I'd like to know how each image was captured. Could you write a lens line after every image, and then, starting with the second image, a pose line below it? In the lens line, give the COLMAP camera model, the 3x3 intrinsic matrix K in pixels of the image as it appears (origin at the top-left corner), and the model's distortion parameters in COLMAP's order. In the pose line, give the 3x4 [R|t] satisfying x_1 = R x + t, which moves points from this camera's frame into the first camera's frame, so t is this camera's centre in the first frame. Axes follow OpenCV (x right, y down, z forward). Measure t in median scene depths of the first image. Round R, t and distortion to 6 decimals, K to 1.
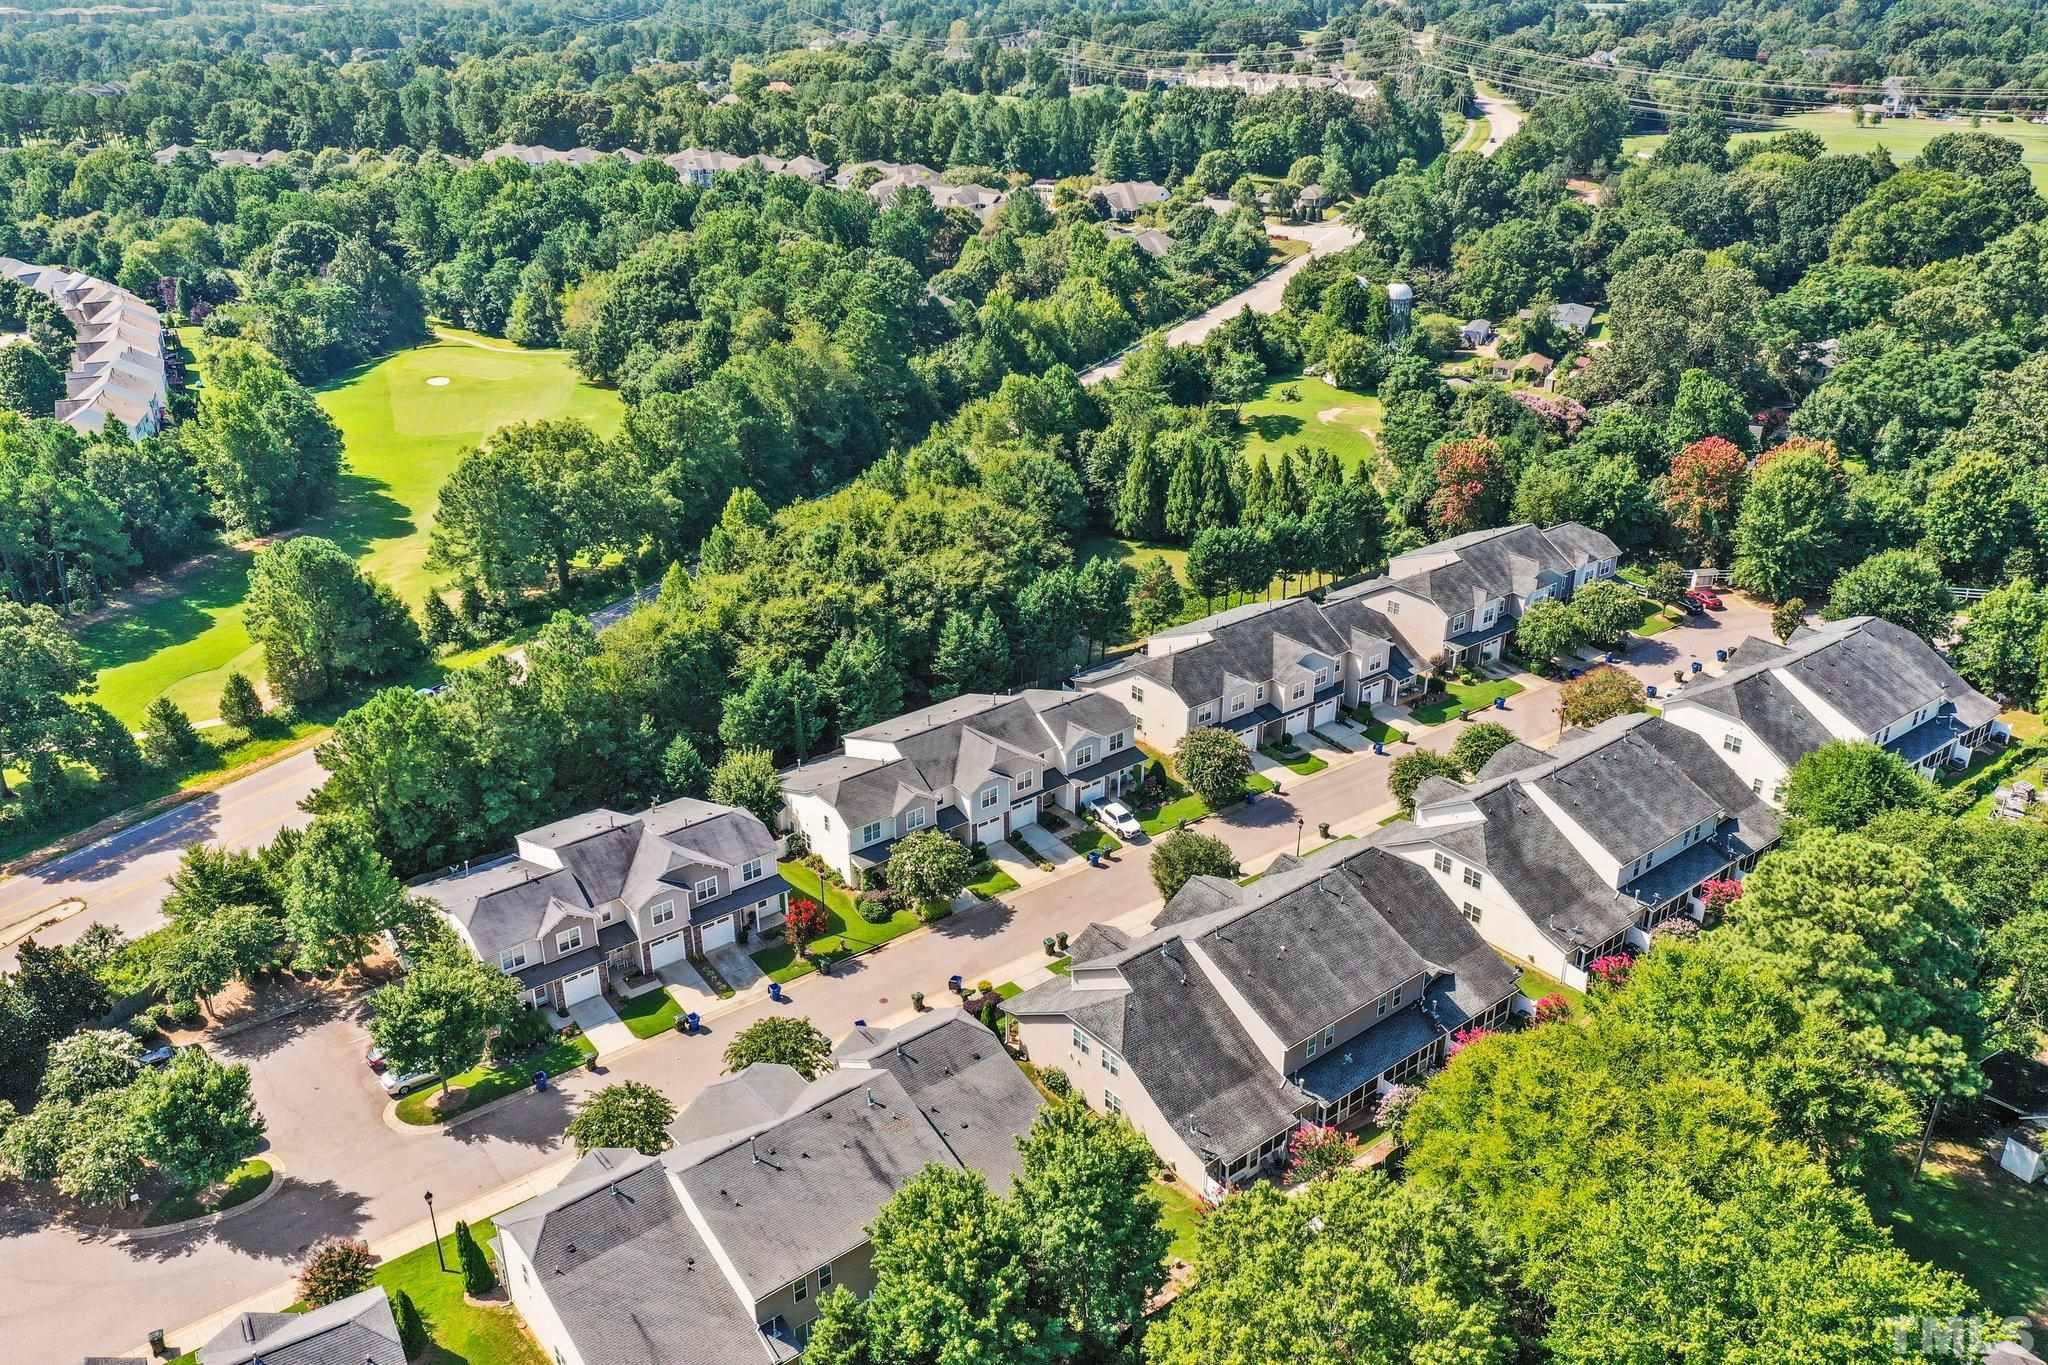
lens RADIAL K [[1621.2, 0, 1024.0], [0, 1621.2, 682.5], [0, 0, 1]] dist [0.019479, 0.004772]
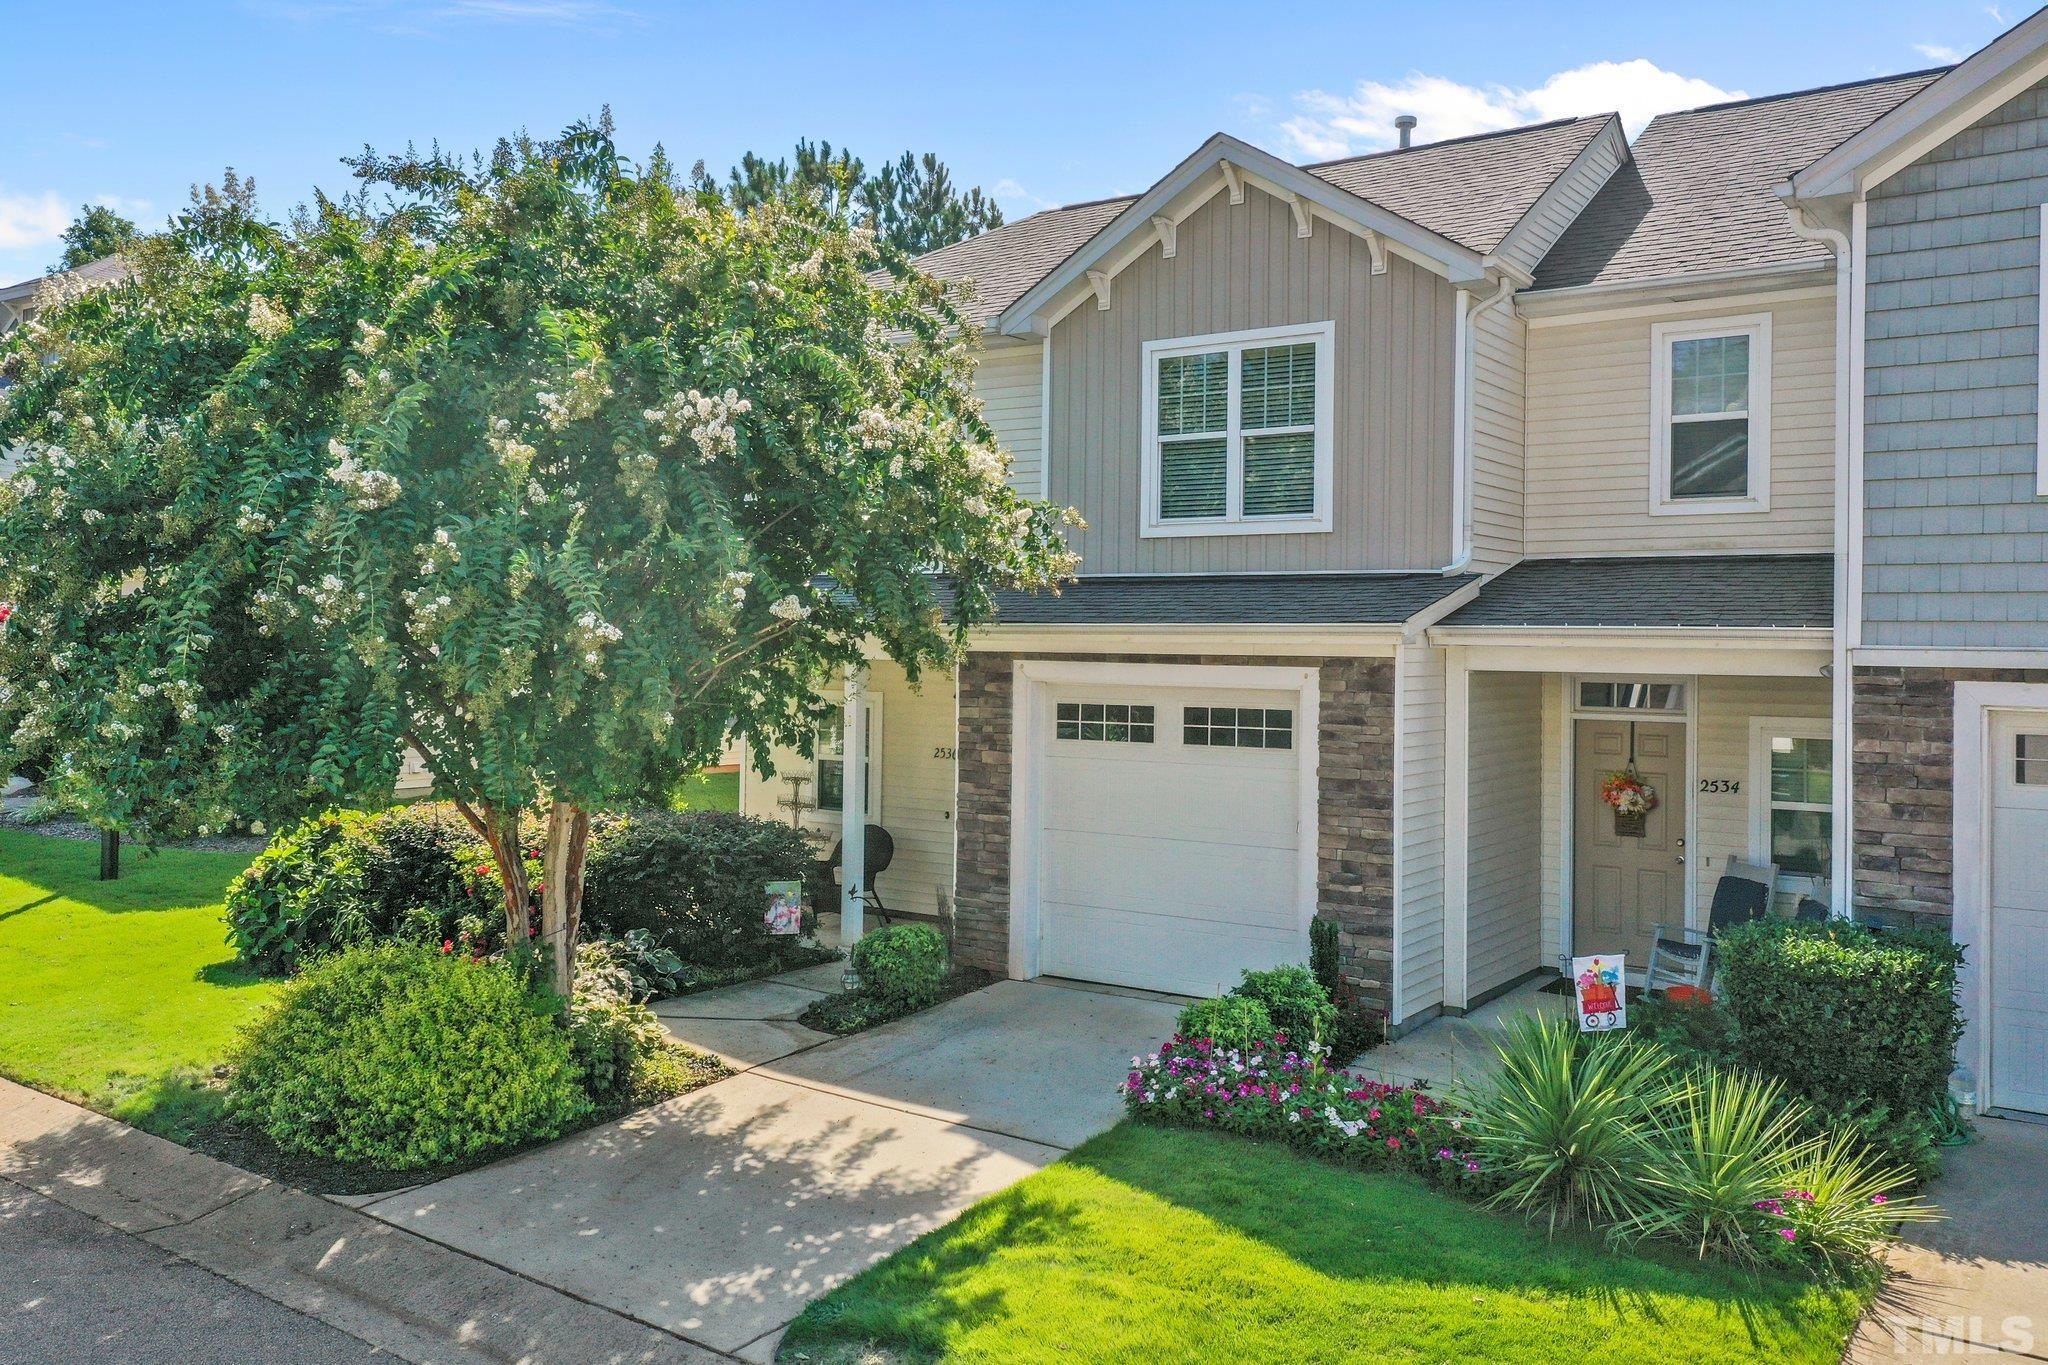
lens RADIAL K [[1641.5, 0, 1017.9], [0, 1641.5, 634.8], [0, 0, 1]] dist [0.005353, 0.014088]
pose [[0.294599, 0.006800, -0.955597, 0.030136], [-0.414050, 0.902145, -0.121227, 0.112794], [0.861263, 0.431379, 0.268587, 0.952627]]
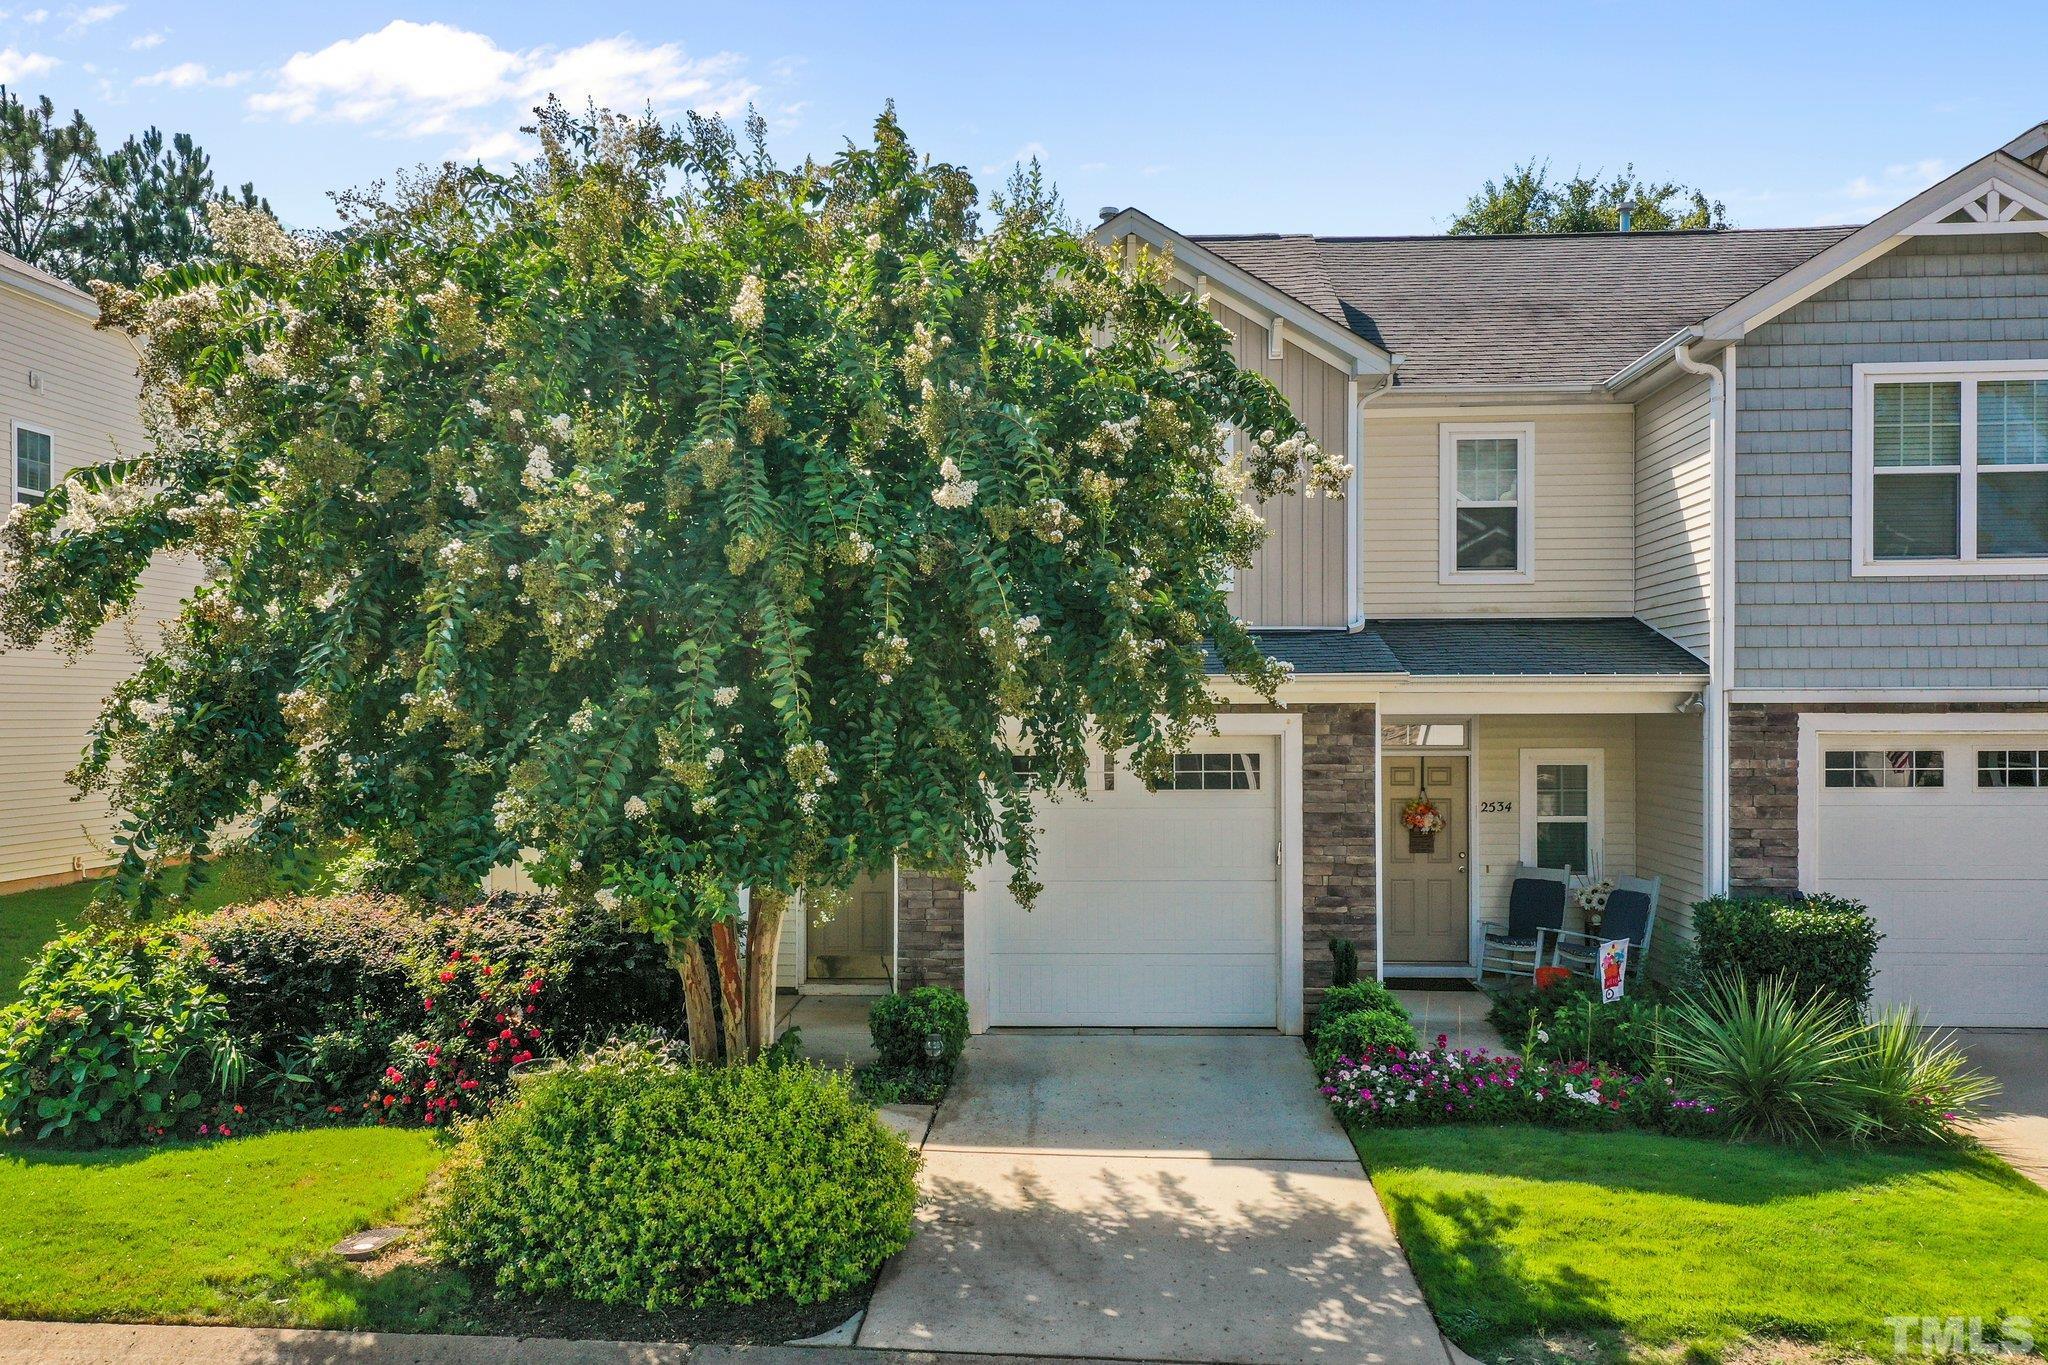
lens RADIAL K [[1648.4, 0, 1019.8], [0, 1648.4, 722.2], [0, 0, 1]] dist [0.018600, 0.001322]
pose [[0.753793, 0.010056, -0.657036, 0.001563], [-0.278215, 0.910725, -0.305248, 0.132715], [0.595309, 0.412891, 0.689295, 0.912298]]
